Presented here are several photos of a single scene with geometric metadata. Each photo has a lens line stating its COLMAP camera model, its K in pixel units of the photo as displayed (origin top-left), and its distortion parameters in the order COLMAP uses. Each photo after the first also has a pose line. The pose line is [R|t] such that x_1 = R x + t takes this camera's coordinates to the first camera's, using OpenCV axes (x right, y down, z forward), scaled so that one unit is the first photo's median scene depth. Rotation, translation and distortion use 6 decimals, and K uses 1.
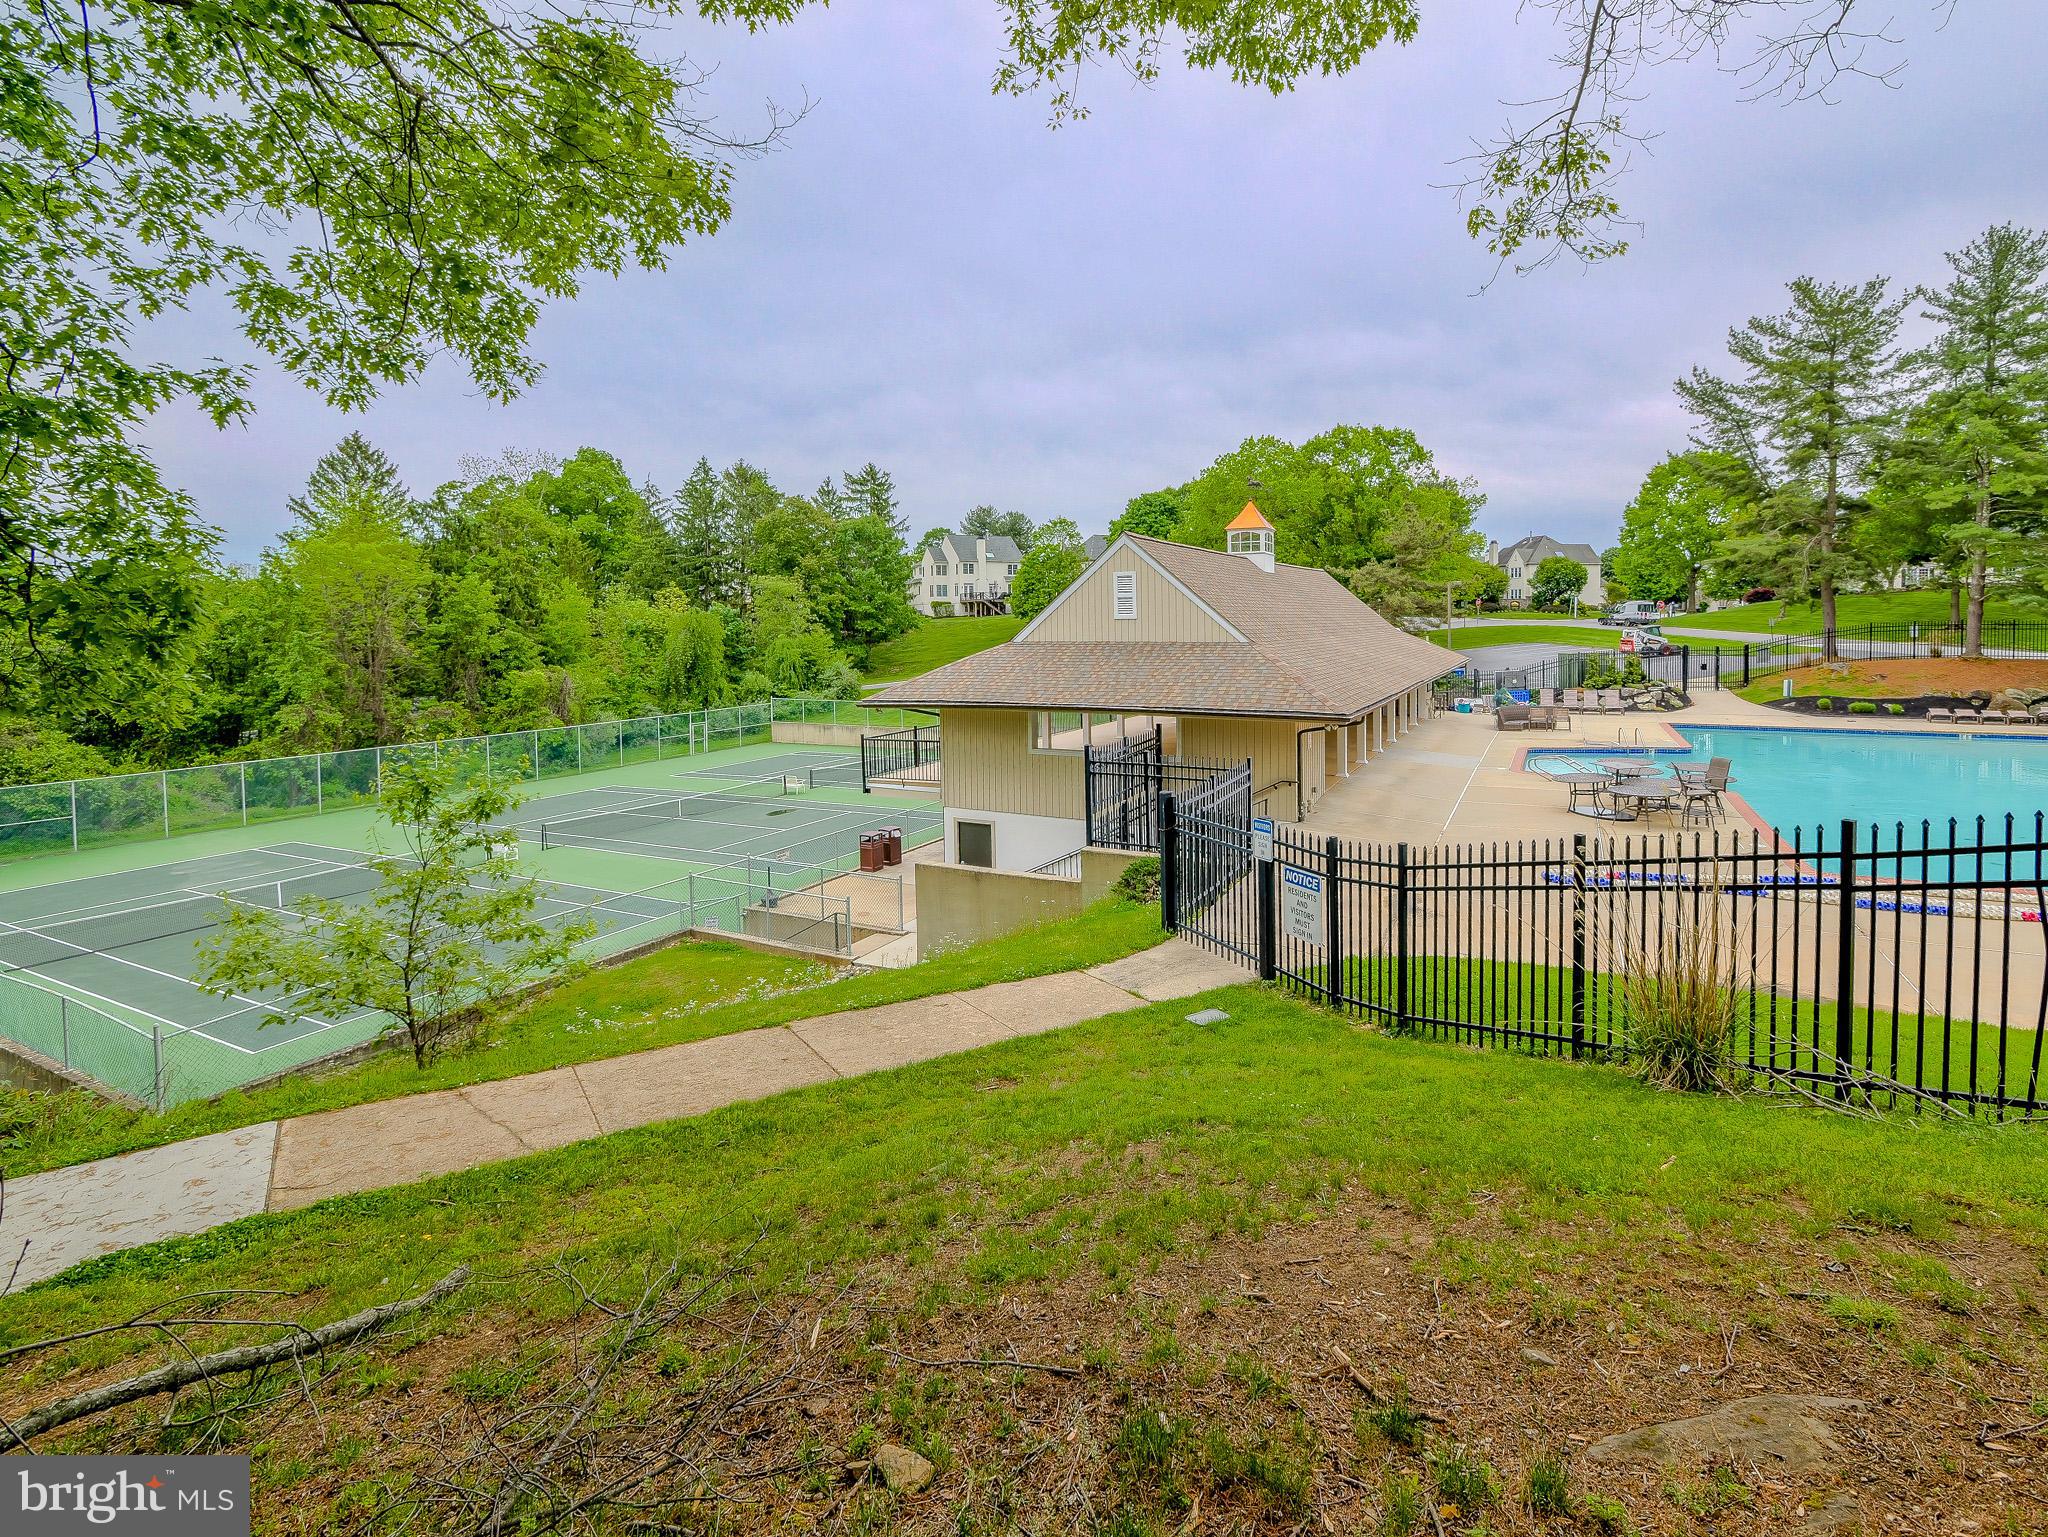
lens RADIAL K [[917.2, 0, 1100.3], [0, 917.2, 663.9], [0, 0, 1]] dist [-0.000958, -0.001521]
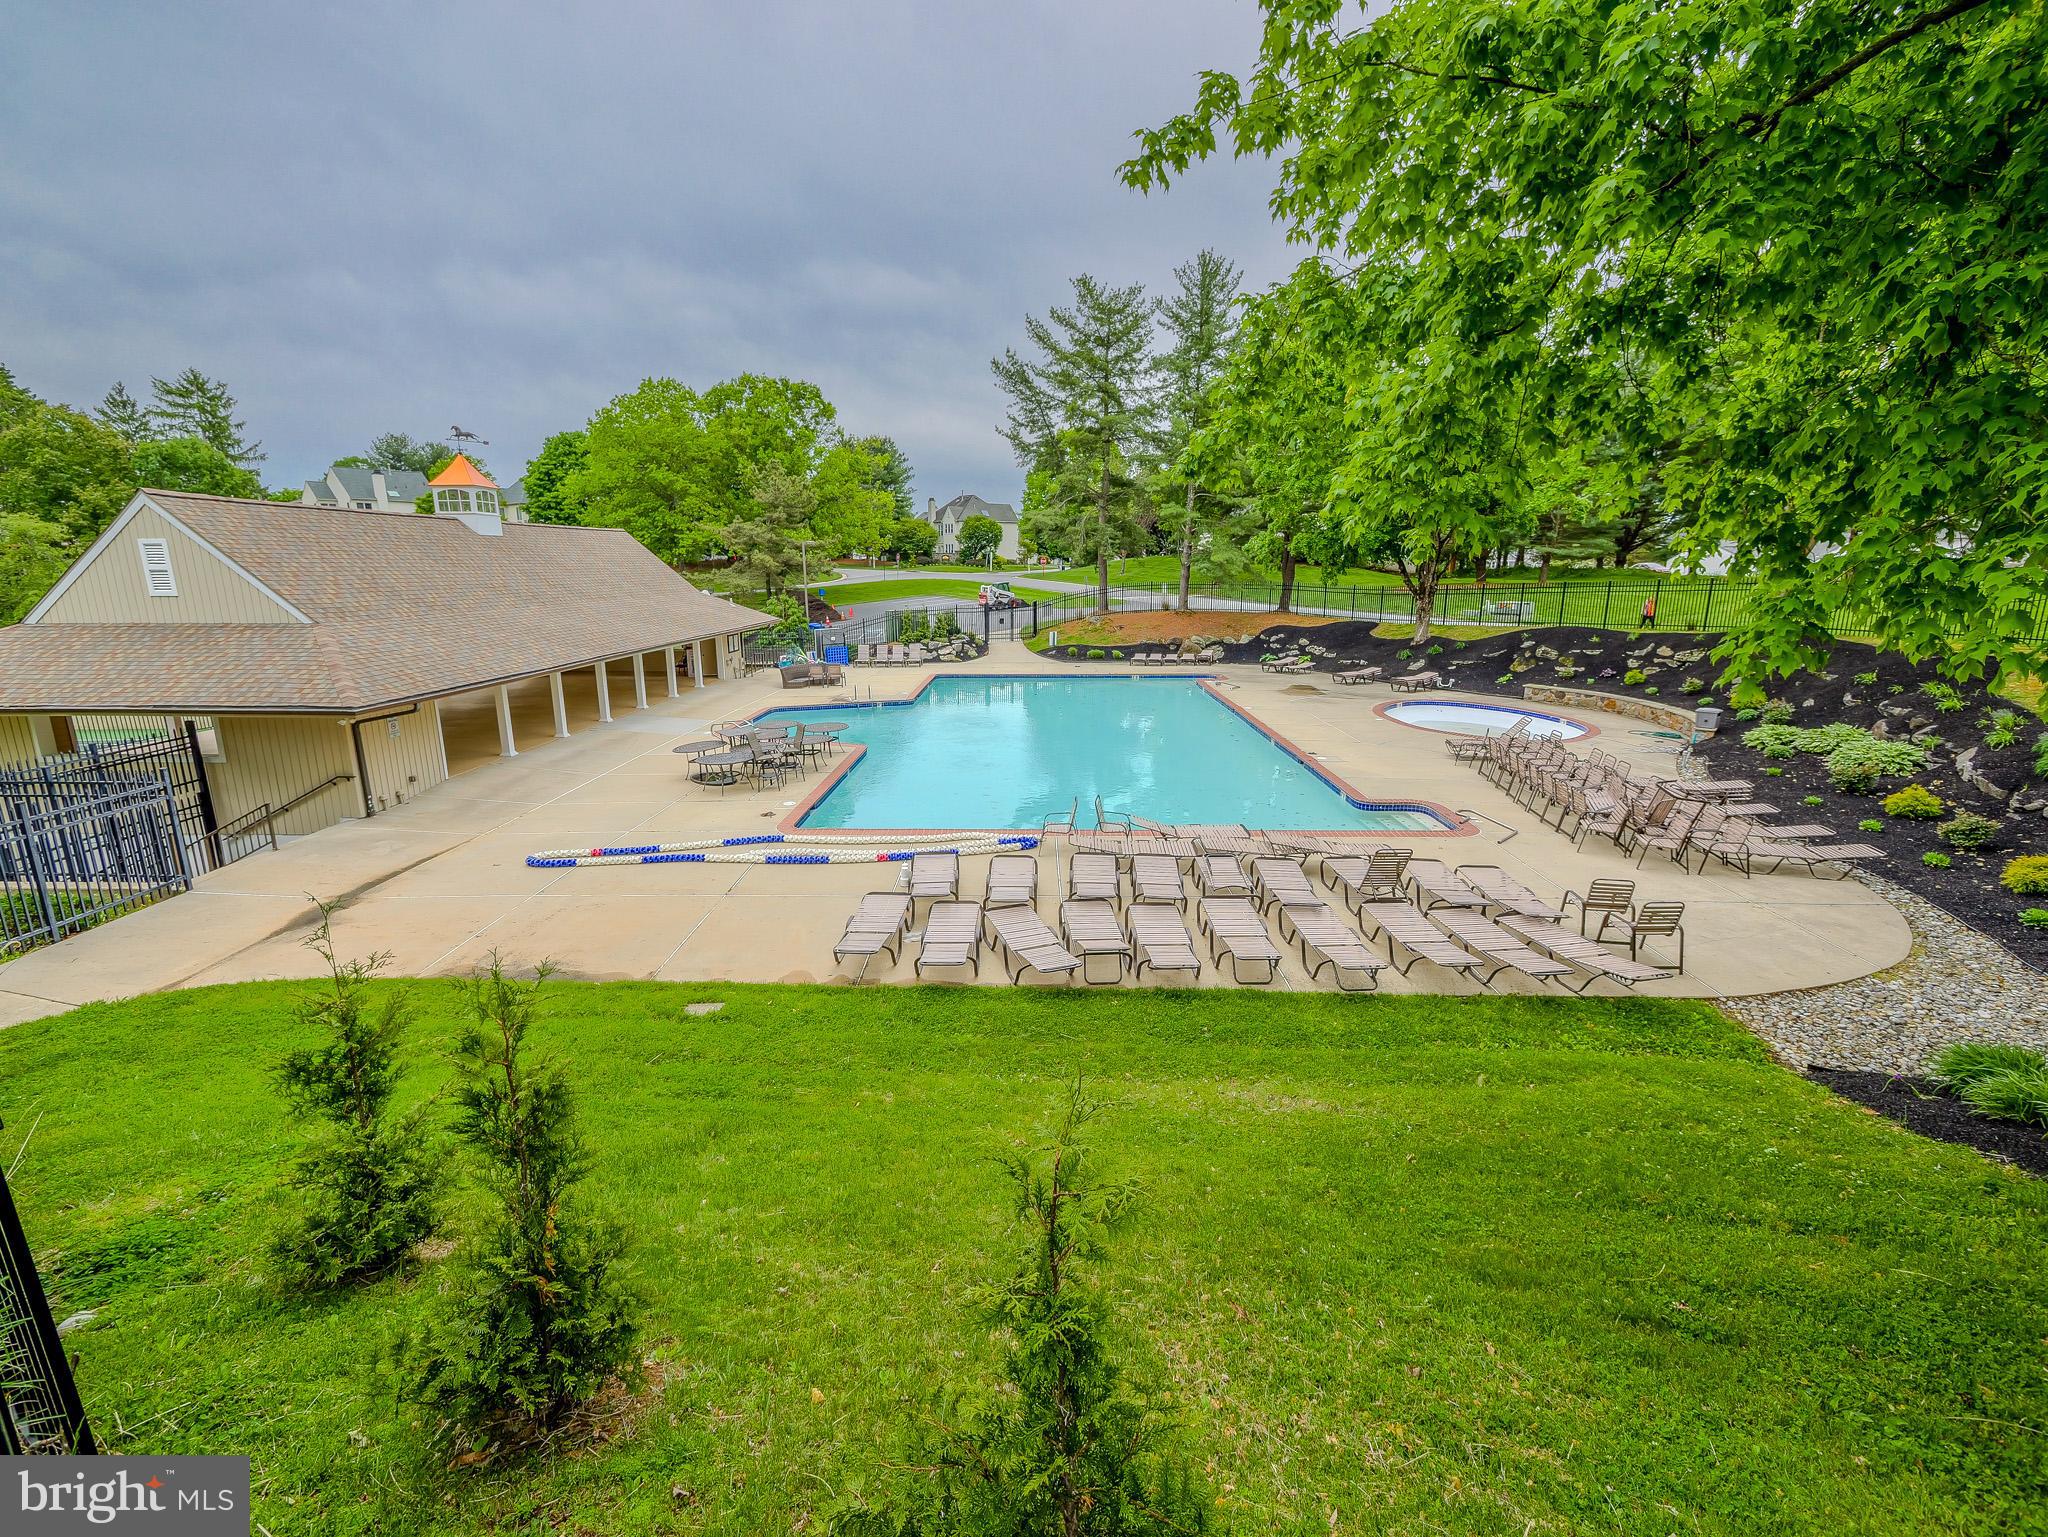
lens RADIAL K [[856.2, 0, 1024.1], [0, 856.2, 751.9], [0, 0, 1]] dist [-0.006291, 0.000002]
pose [[0.915539, -0.079013, 0.394393, 0.229314], [0.012353, 0.985577, 0.168776, -0.015662], [-0.402040, -0.149650, 0.903310, -0.025248]]
